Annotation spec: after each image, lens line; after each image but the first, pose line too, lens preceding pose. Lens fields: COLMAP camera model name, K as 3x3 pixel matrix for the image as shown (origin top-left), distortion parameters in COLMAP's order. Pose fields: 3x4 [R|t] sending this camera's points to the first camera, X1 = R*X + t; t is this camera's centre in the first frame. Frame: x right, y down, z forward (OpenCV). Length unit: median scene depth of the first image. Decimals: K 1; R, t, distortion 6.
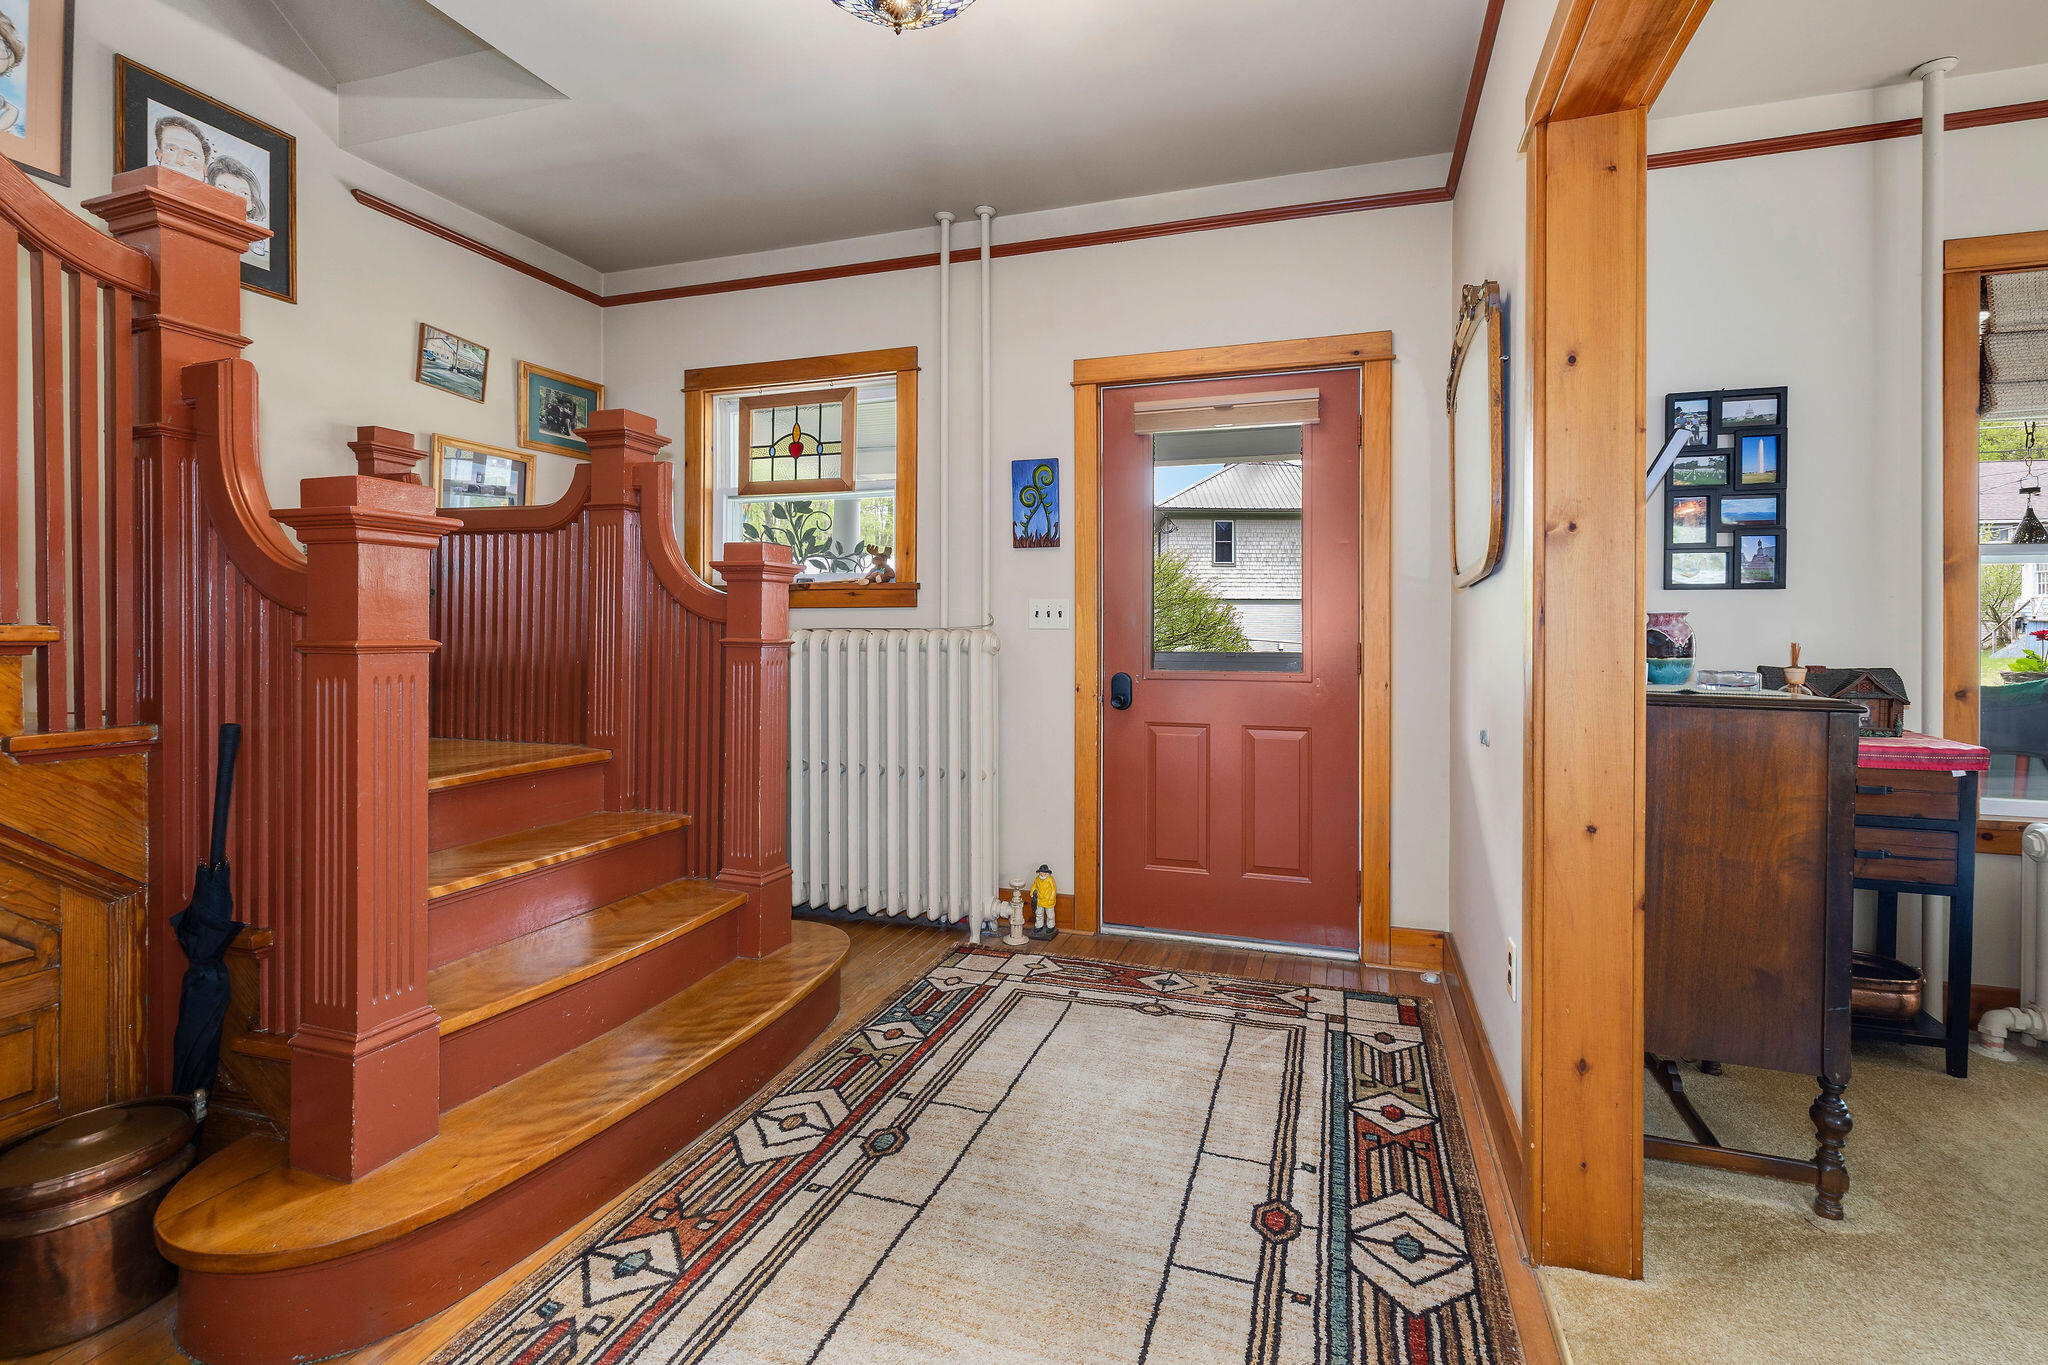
lens RADIAL K [[876.2, 0, 1038.2], [0, 876.2, 626.3], [0, 0, 1]] dist [0.003429, -0.000637]
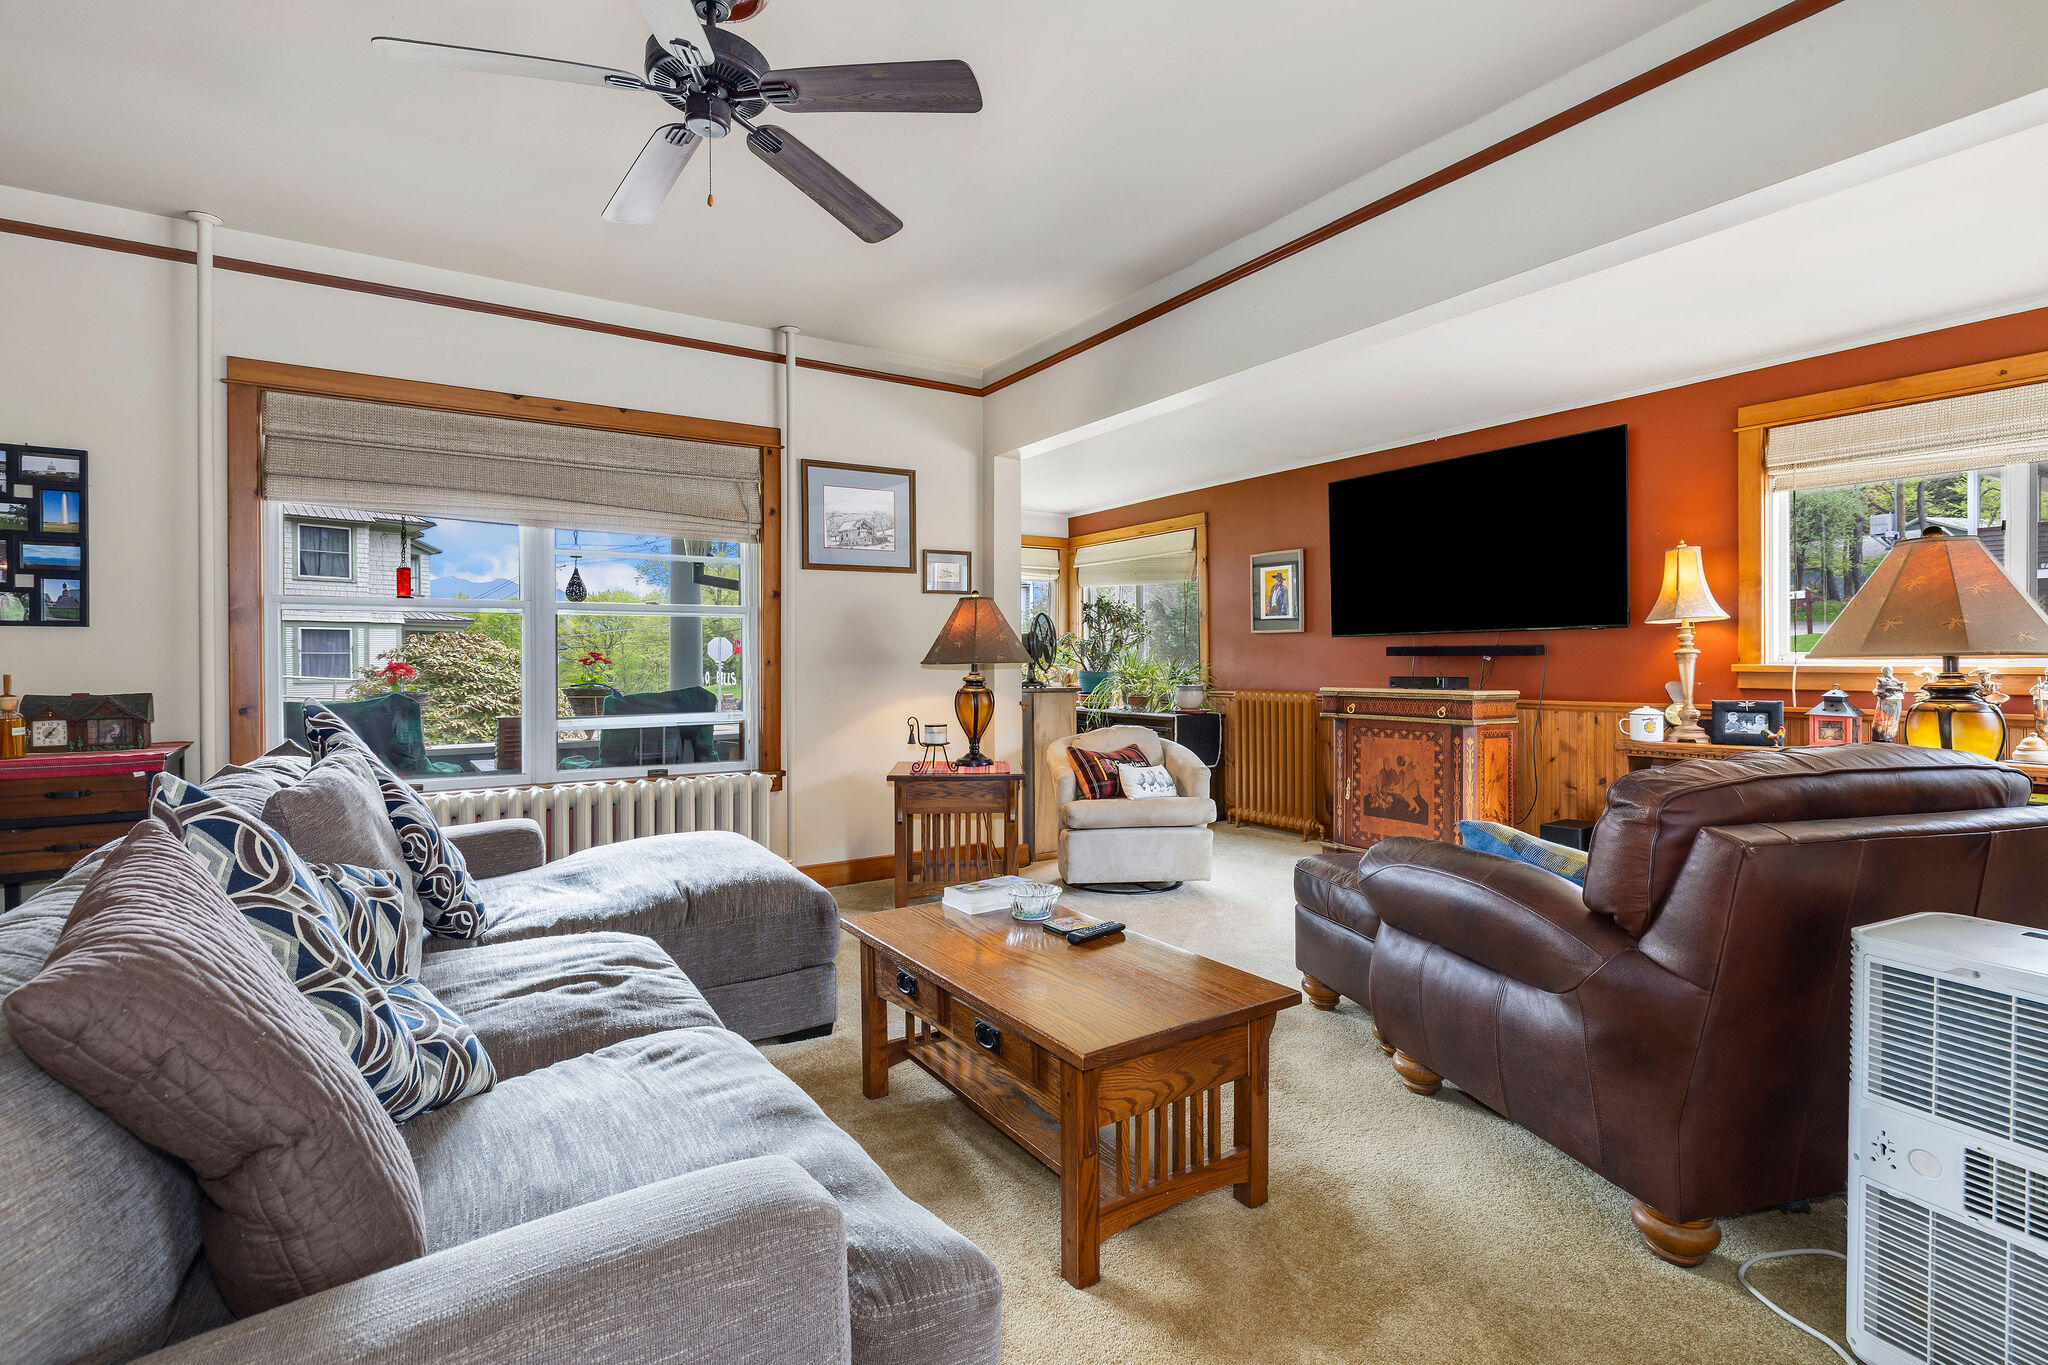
lens RADIAL K [[940.9, 0, 1025.7], [0, 940.9, 659.2], [0, 0, 1]] dist [-0.004916, 0.001144]
pose [[0.639877, -0.009767, 0.768416, 0.678849], [0.003458, 0.999946, 0.009830, -0.007670], [-0.768470, -0.003633, 0.639876, -0.711464]]
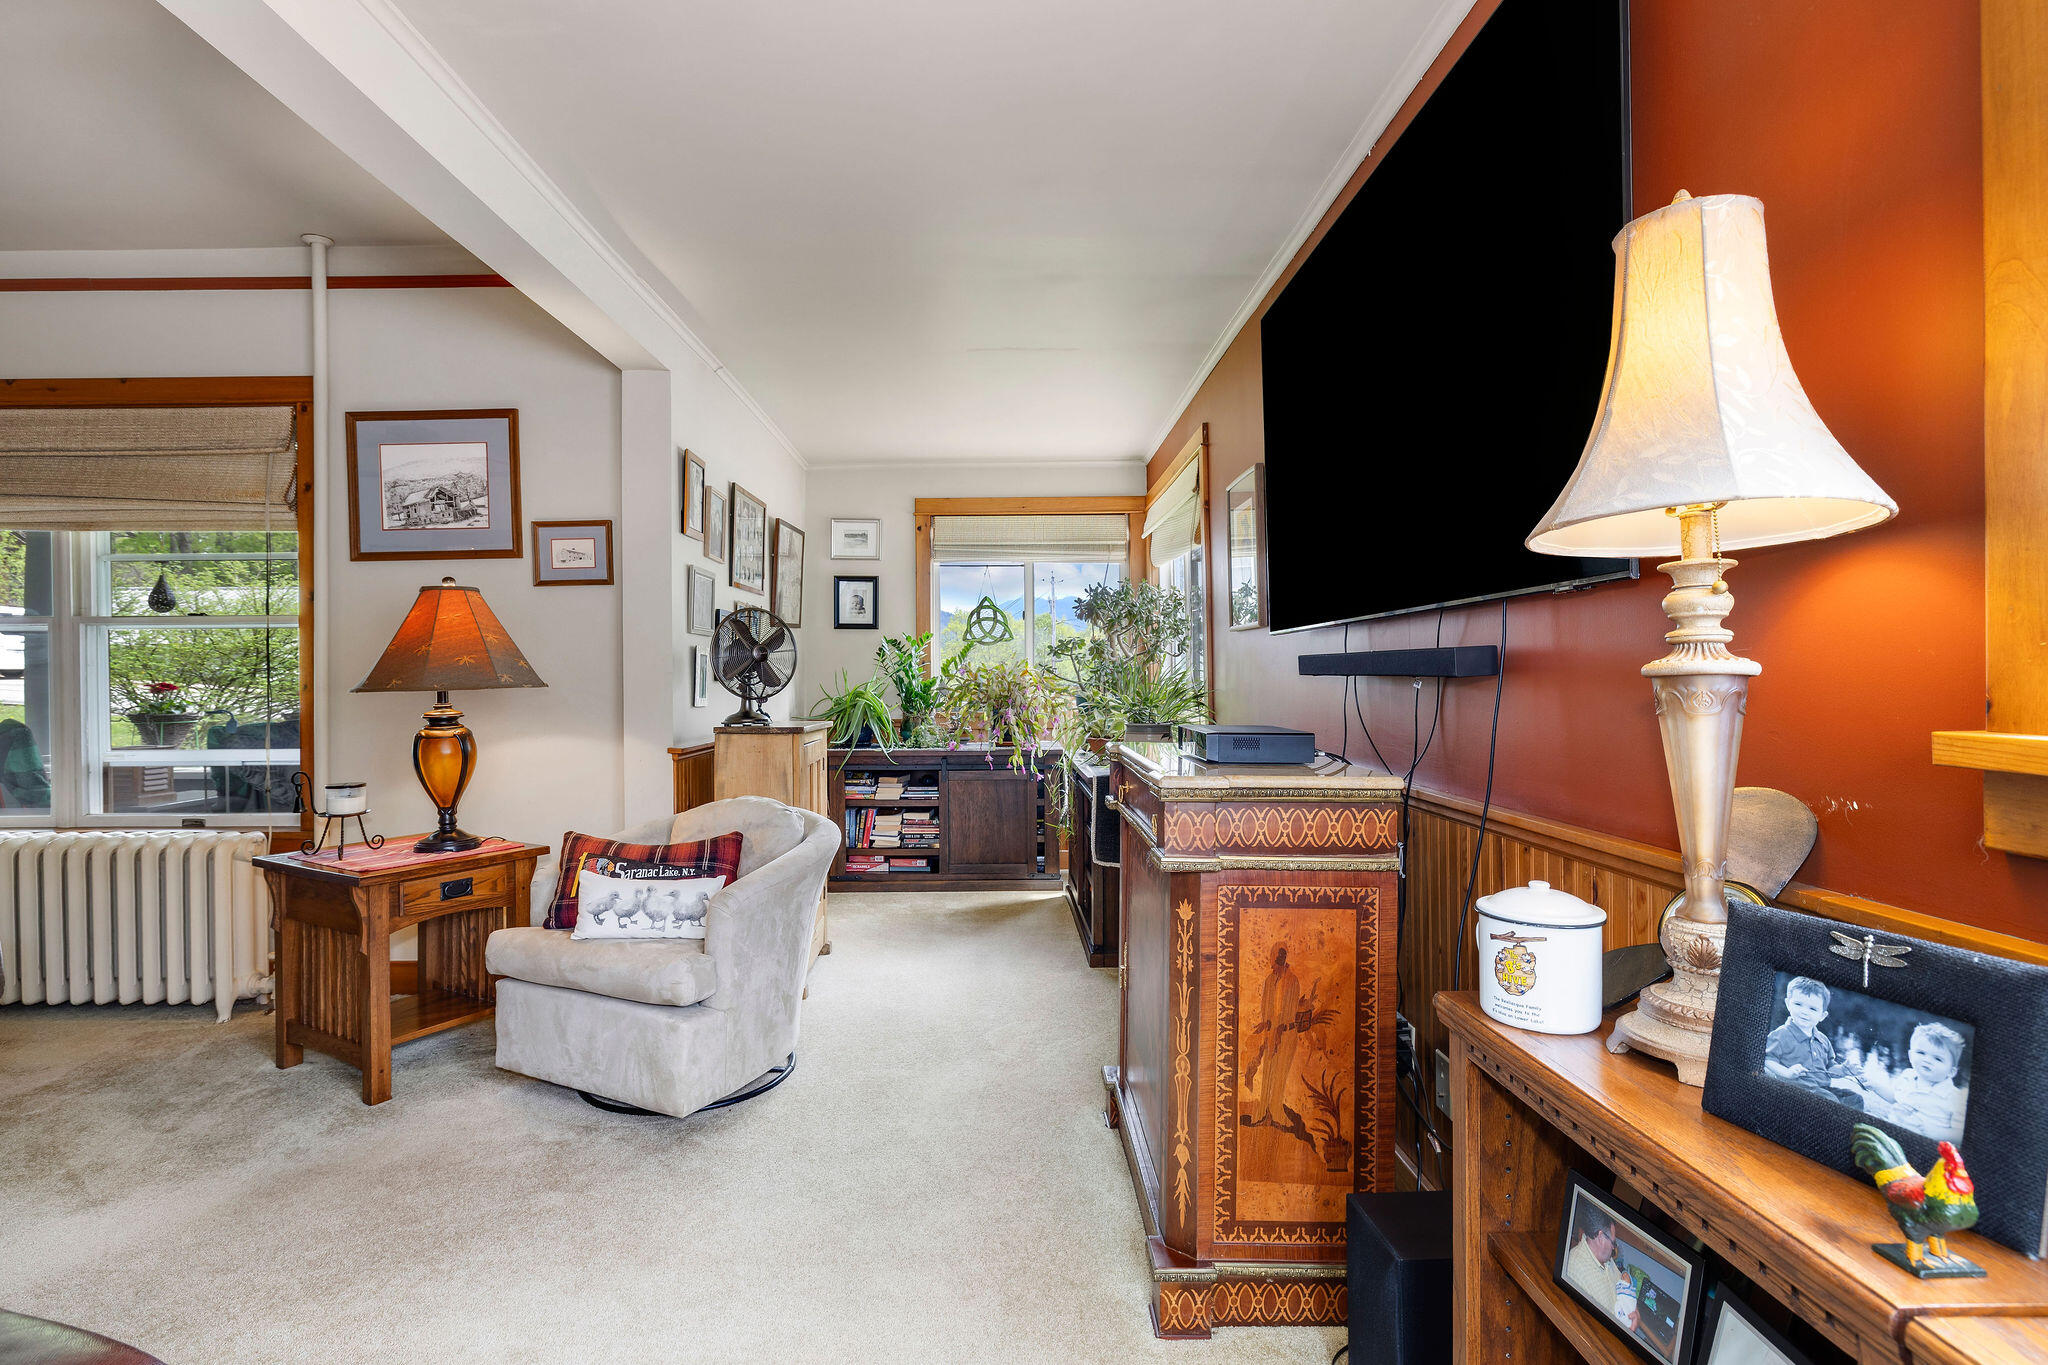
lens RADIAL K [[985.7, 0, 1019.3], [0, 985.7, 673.3], [0, 0, 1]] dist [-0.009851, -0.000721]
pose [[0.954207, -0.014176, 0.298810, 2.195982], [0.011650, 0.999880, 0.010234, -0.007134], [-0.298919, -0.006284, 0.954258, -0.838146]]
